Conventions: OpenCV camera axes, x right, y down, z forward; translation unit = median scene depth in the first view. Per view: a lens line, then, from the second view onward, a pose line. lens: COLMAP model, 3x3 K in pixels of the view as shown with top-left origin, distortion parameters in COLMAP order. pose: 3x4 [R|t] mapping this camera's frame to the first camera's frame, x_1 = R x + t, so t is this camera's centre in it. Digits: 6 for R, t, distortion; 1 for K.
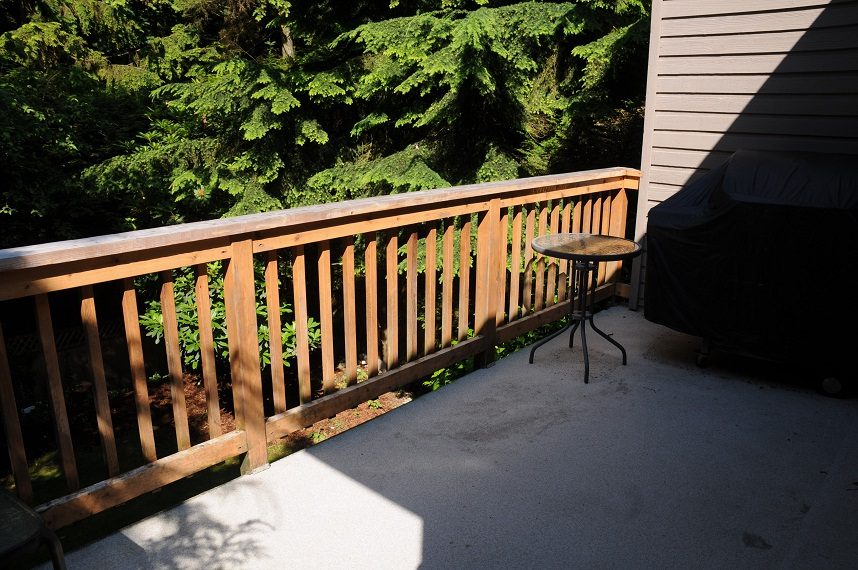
lens RADIAL K [[649.4, 0, 431.0], [0, 649.4, 294.4], [0, 0, 1]] dist [-0.169452, 0.157727]
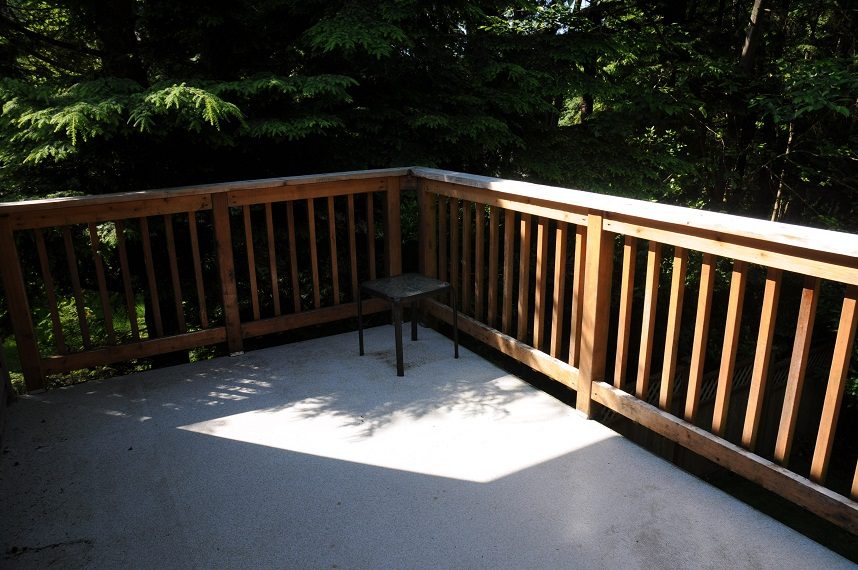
lens RADIAL K [[649.4, 0, 431.0], [0, 649.4, 294.4], [0, 0, 1]] dist [-0.169452, 0.157727]
pose [[-0.292358, 0.276583, -0.915439, 0.938038], [-0.246159, 0.903241, 0.351512, -0.302669], [0.924085, 0.328111, -0.195987, 1.036850]]
